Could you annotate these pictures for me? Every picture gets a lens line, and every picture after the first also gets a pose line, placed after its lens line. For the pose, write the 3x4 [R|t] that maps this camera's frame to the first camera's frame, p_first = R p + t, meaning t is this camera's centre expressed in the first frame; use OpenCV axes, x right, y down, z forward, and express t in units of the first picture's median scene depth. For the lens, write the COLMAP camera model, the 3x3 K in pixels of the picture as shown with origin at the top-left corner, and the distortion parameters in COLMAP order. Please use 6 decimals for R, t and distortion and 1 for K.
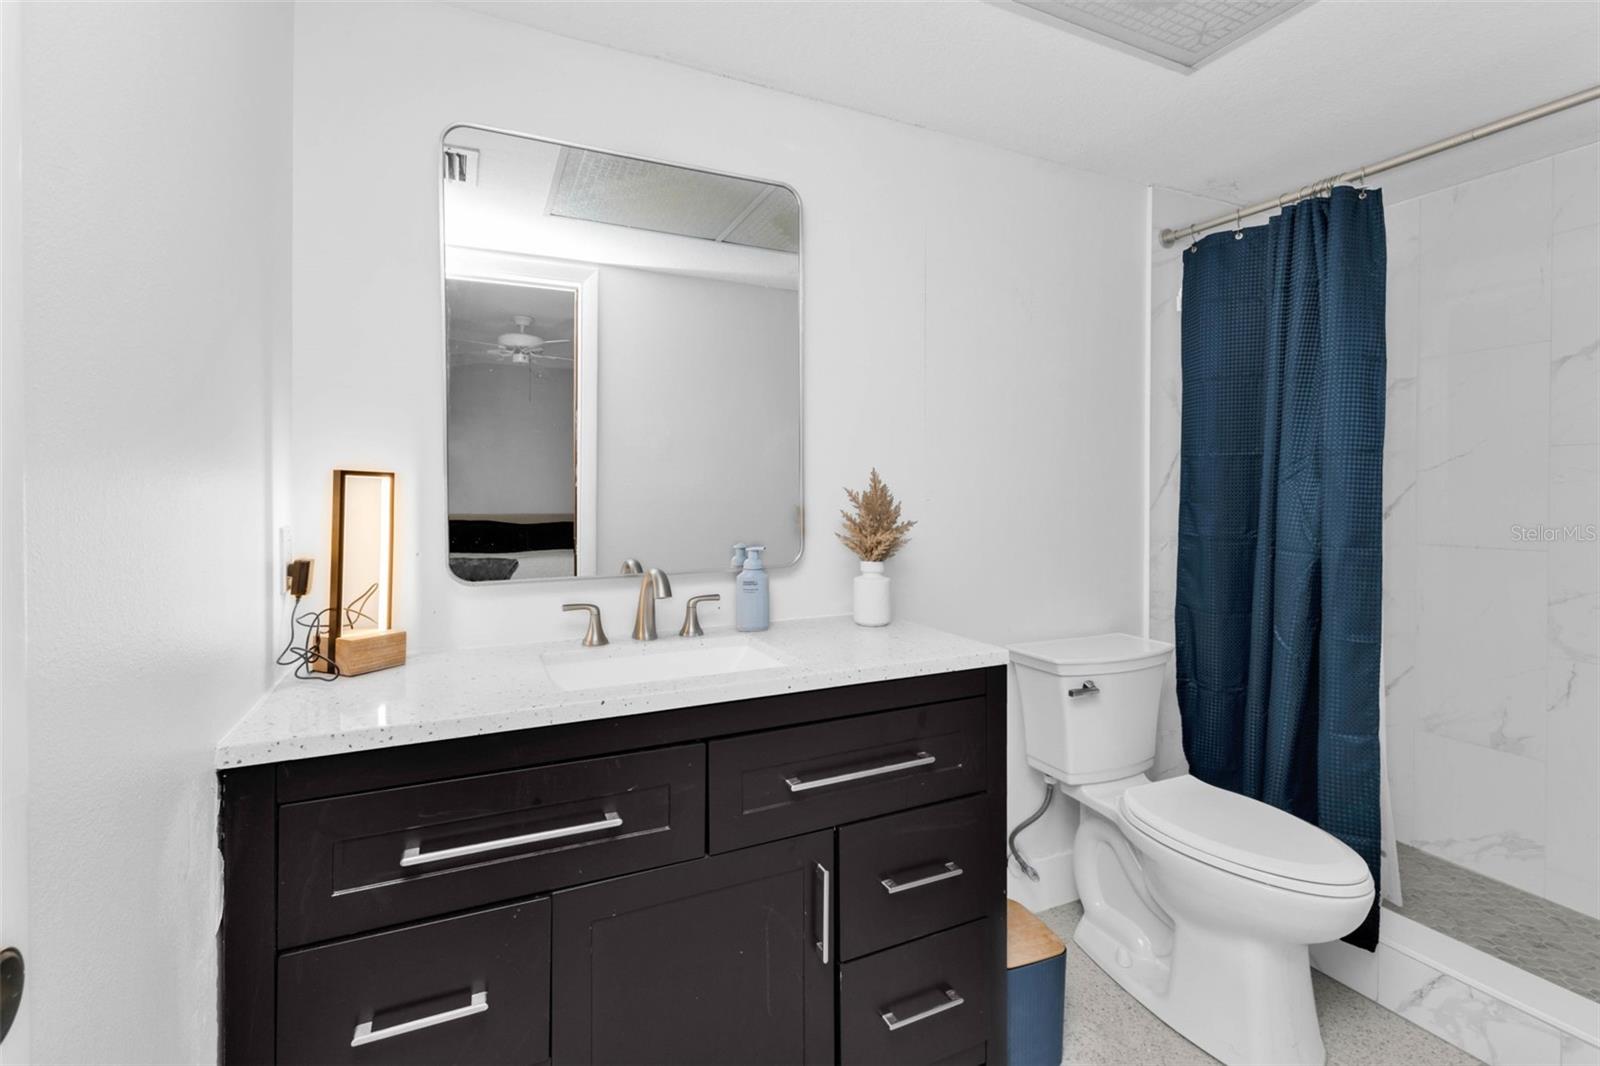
lens RADIAL K [[705.2, 0, 792.0], [0, 705.2, 520.6], [0, 0, 1]] dist [0.014292, -0.000113]
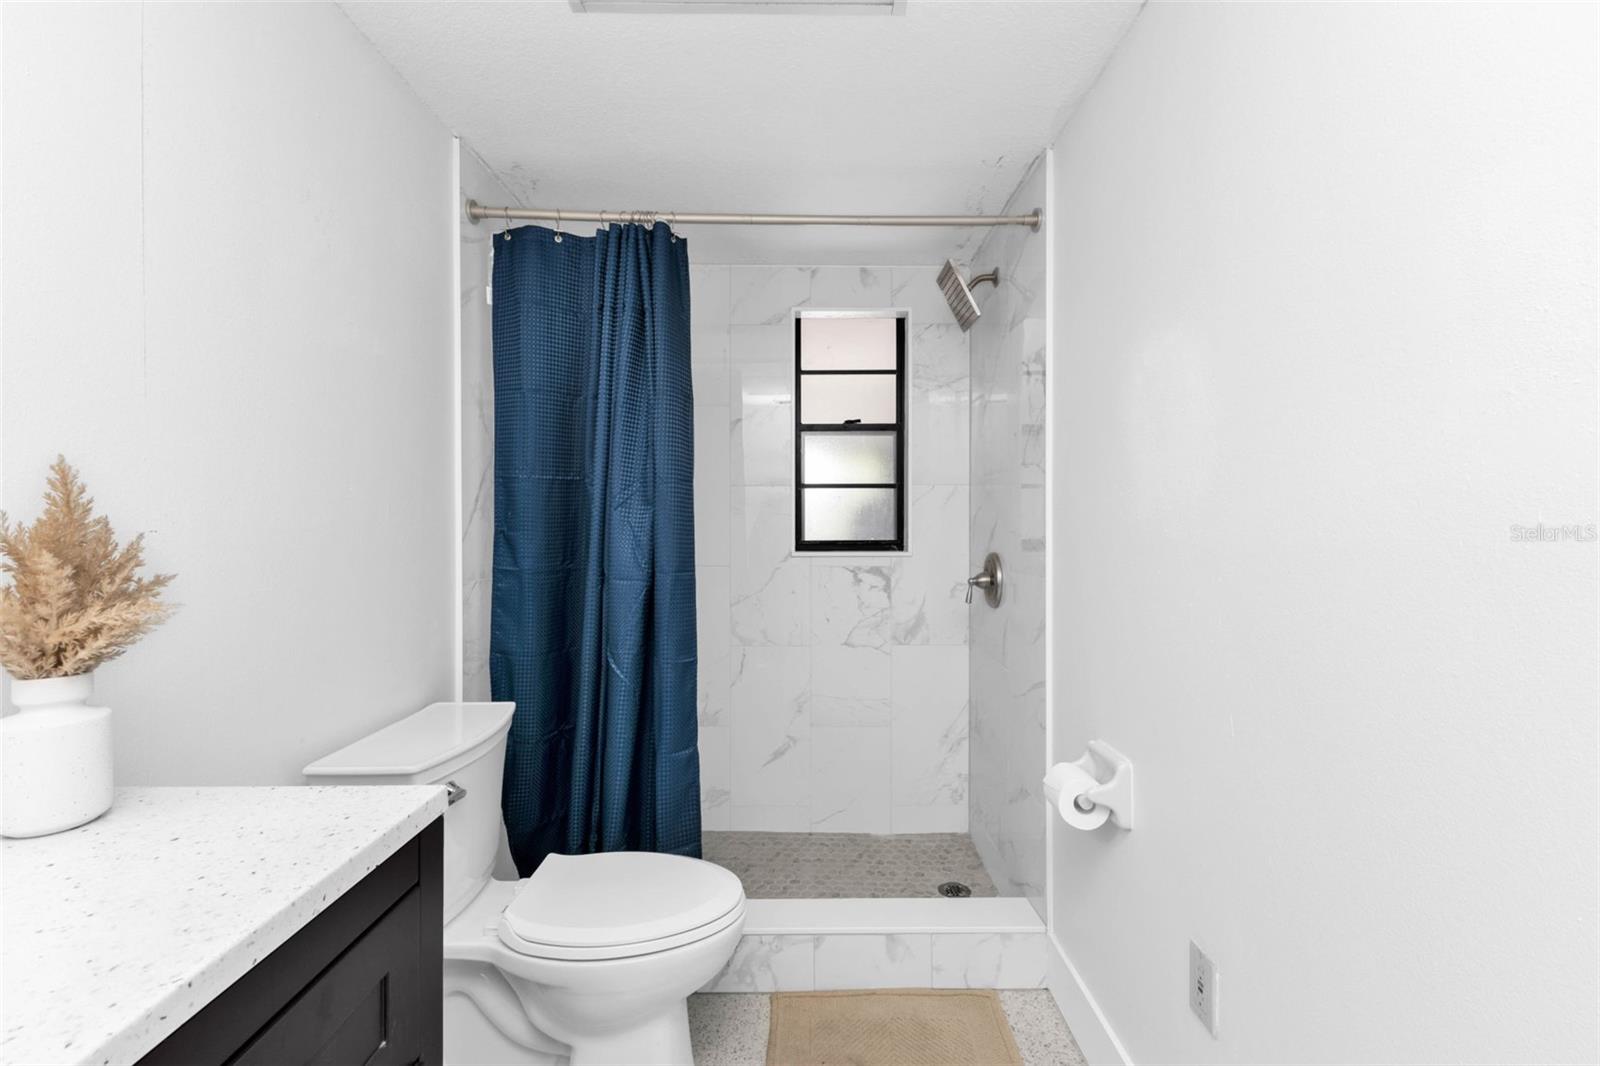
lens RADIAL K [[708.6, 0, 800.0], [0, 708.6, 533.0], [0, 0, 1]] dist [0.013630, -0.000171]
pose [[0.425182, -0.012982, 0.905015, -0.077434], [0.036516, 0.999329, -0.002821, -0.009807], [-0.904371, 0.034247, 0.425371, 0.375692]]
